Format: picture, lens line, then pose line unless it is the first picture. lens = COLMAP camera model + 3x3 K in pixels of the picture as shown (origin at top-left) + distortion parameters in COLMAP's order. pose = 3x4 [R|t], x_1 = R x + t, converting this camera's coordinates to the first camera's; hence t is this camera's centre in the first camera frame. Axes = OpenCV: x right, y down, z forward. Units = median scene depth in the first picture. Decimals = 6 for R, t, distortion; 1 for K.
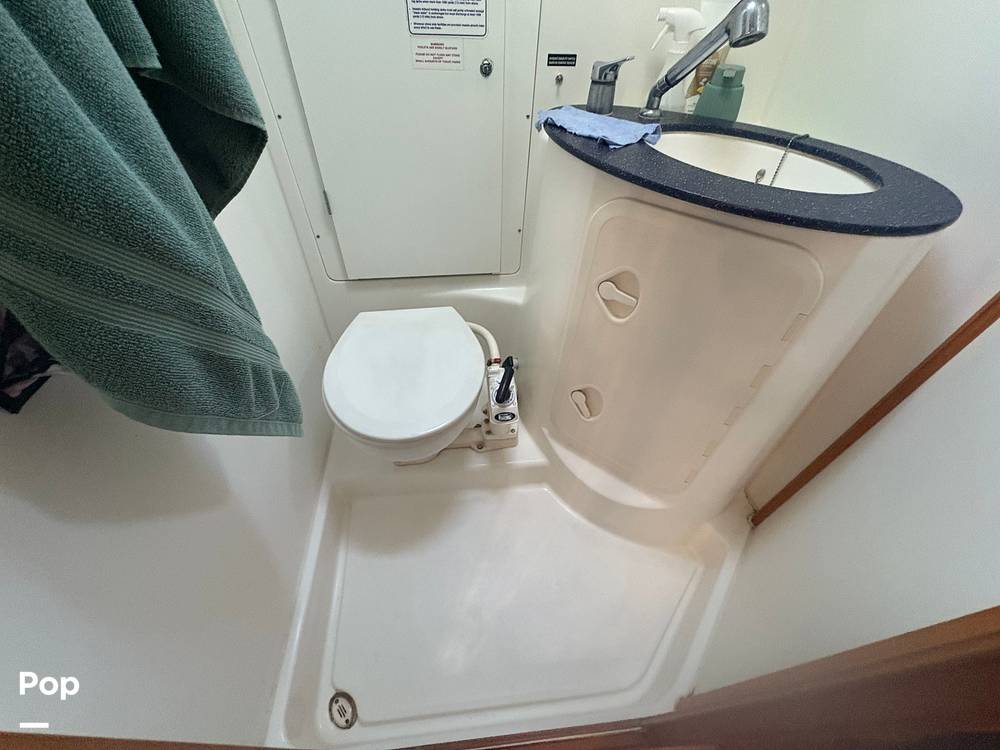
lens RADIAL K [[401.9, 0, 500.0], [0, 401.9, 375.0], [0, 0, 1]] dist [0.000057, 0.000234]
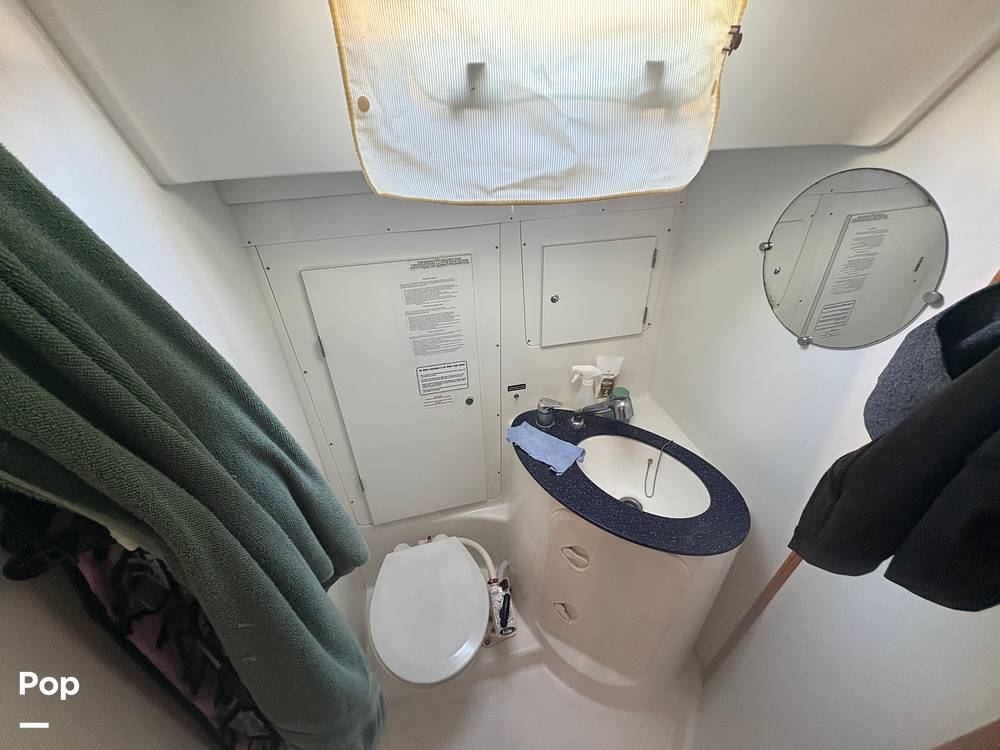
lens RADIAL K [[401.1, 0, 497.8], [0, 401.1, 373.0], [0, 0, 1]] dist [0.000266, 0.000101]
pose [[0.989909, -0.109053, 0.090484, -0.054493], [0.123915, 0.975935, -0.179434, -0.579522], [-0.068739, 0.188836, 0.979600, -0.539886]]
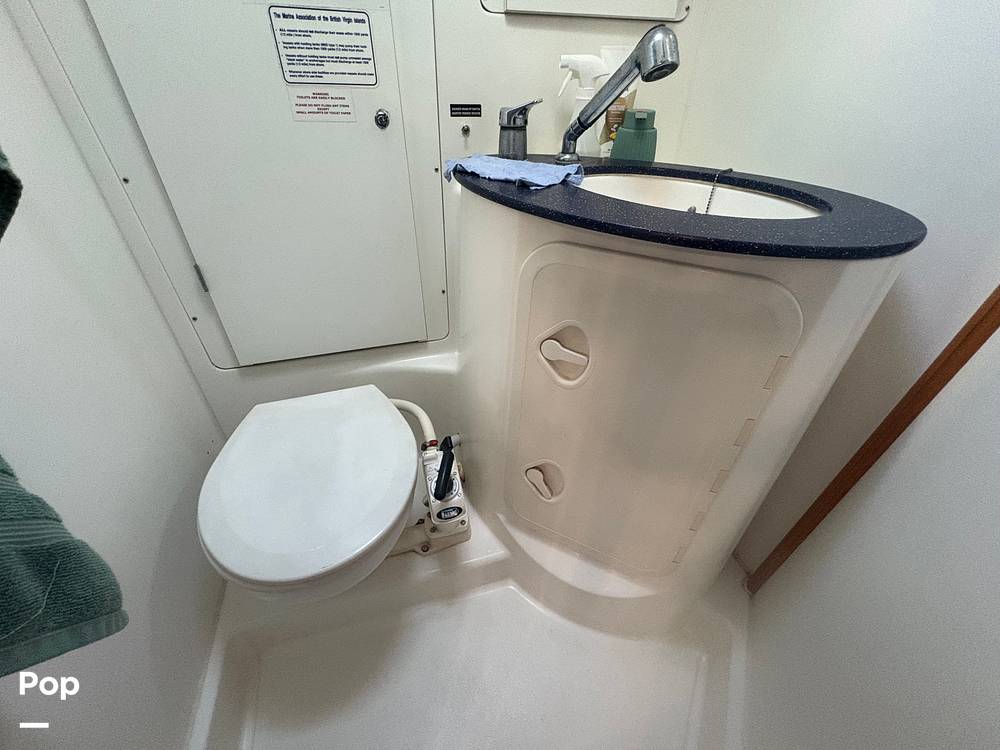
lens RADIAL K [[401.9, 0, 500.0], [0, 401.9, 375.0], [0, 0, 1]] dist [0.000057, 0.000234]
pose [[0.983859, -0.111415, 0.140026, 0.035103], [0.130285, 0.982416, -0.133732, -0.055230], [-0.122664, 0.149816, 0.981075, 0.181226]]
